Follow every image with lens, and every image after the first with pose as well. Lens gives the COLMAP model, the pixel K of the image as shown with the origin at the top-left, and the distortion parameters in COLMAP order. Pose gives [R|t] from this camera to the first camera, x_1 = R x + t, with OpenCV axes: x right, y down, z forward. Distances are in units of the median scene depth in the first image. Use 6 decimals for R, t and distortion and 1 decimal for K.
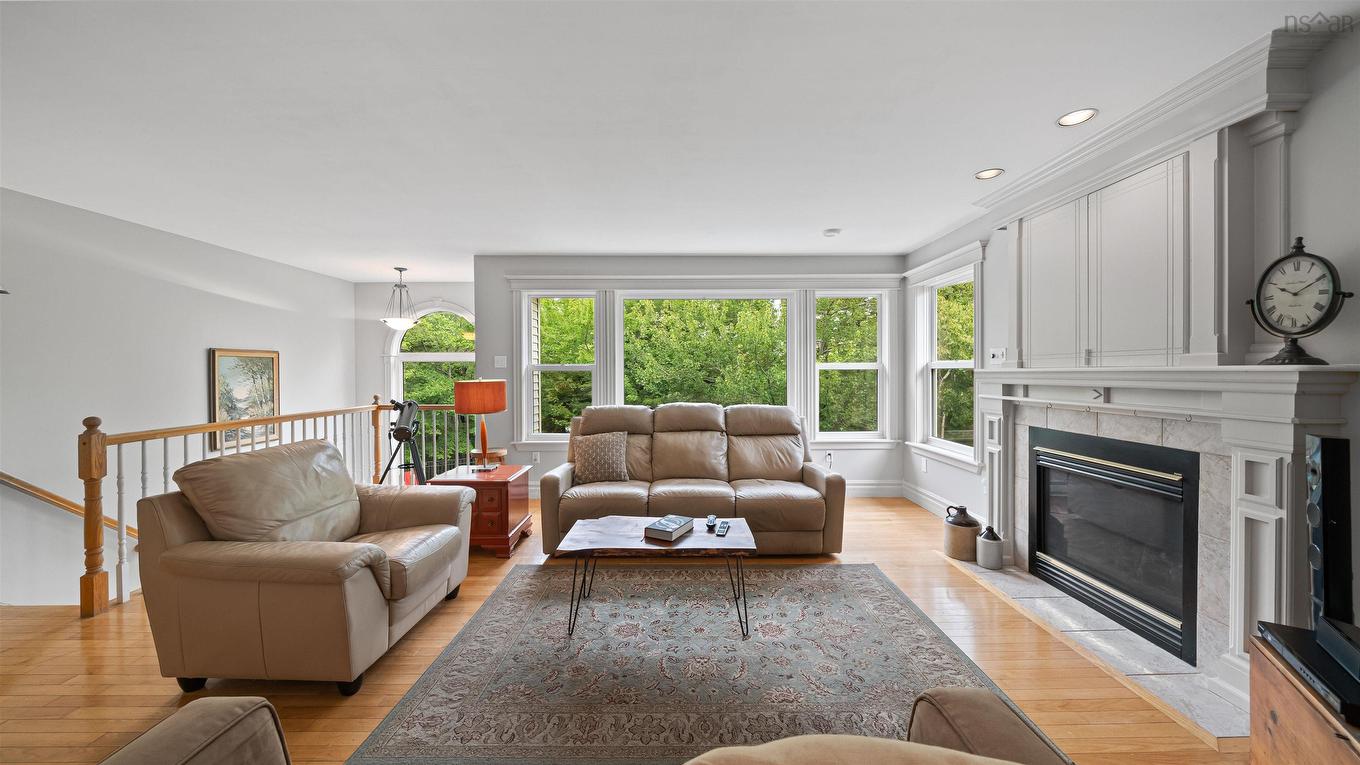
lens RADIAL K [[474.9, 0, 684.7], [0, 474.9, 376.3], [0, 0, 1]] dist [-0.003250, -0.000384]
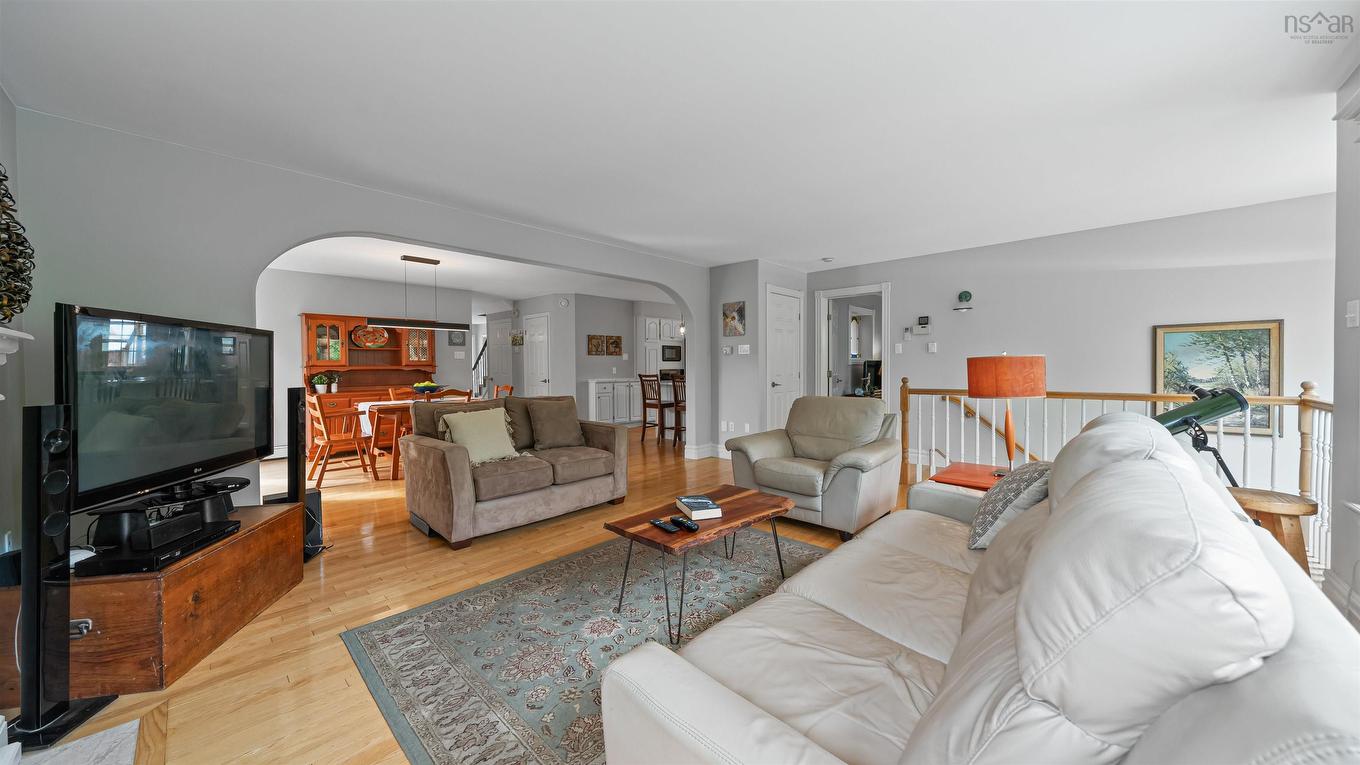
lens RADIAL K [[474.9, 0, 670.0], [0, 474.9, 370.4], [0, 0, 1]] dist [-0.003250, -0.000384]
pose [[-0.709326, 0.013512, -0.704751, 0.458558], [0.002604, 0.999860, 0.016550, 0.016463], [0.704876, 0.009904, -0.709262, 1.094540]]
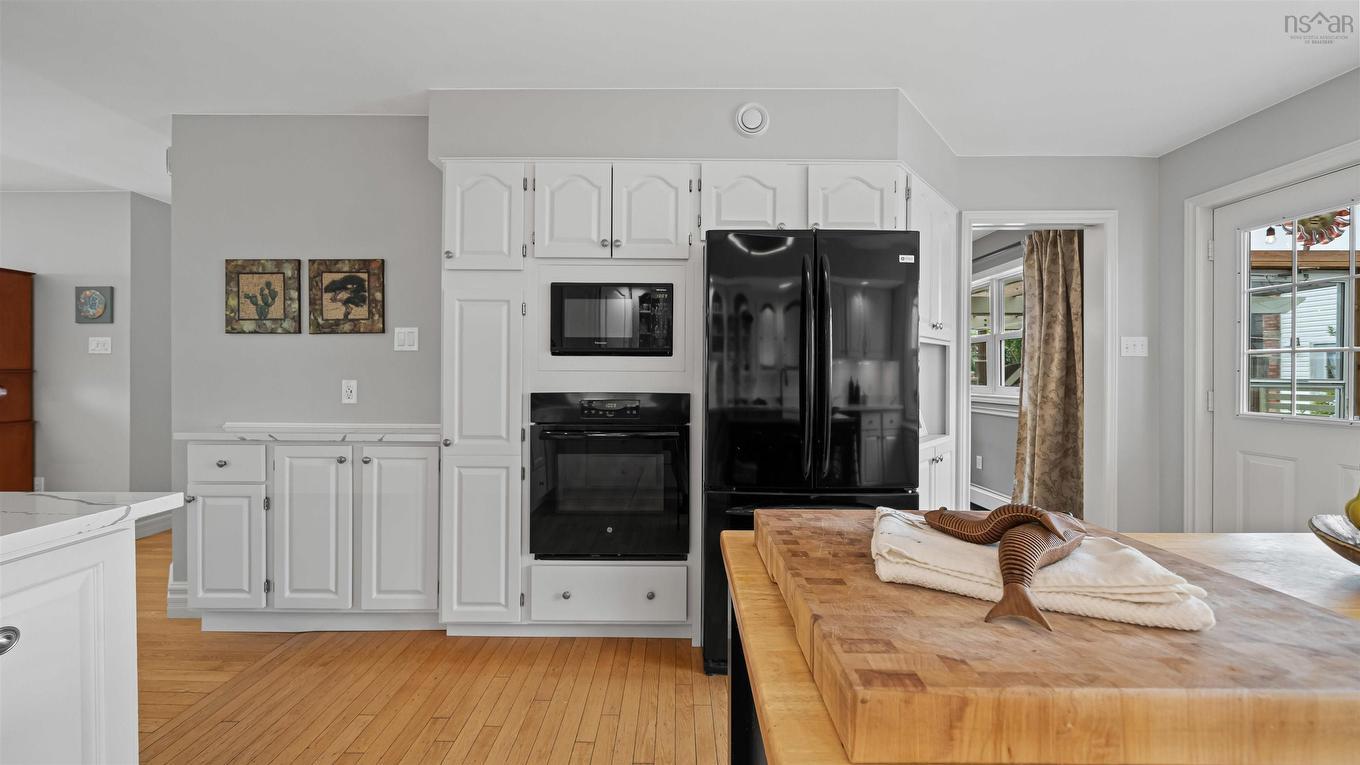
lens RADIAL K [[474.9, 0, 679.4], [0, 474.9, 373.0], [0, 0, 1]] dist [-0.003250, -0.000384]
pose [[-0.999917, -0.000286, 0.012897, -1.438276], [-0.000165, 0.999956, 0.009329, 0.025008], [-0.012900, 0.009326, -0.999873, -0.167075]]
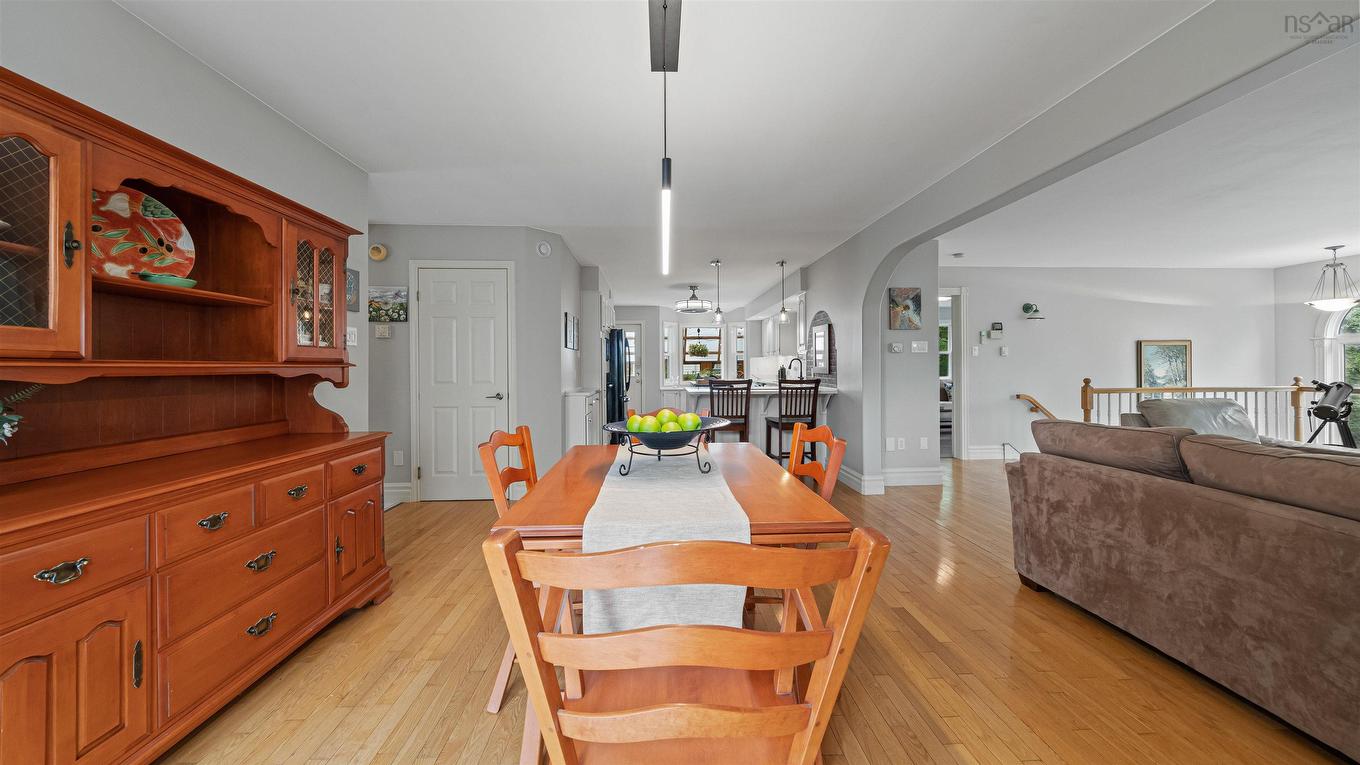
lens RADIAL K [[474.9, 0, 669.0], [0, 474.9, 368.1], [0, 0, 1]] dist [-0.003250, -0.000384]
pose [[0.035182, 0.003577, -0.999375, 0.435555], [-0.004222, 0.999985, 0.003431, 0.029111], [0.999372, 0.004098, 0.035196, -0.537405]]
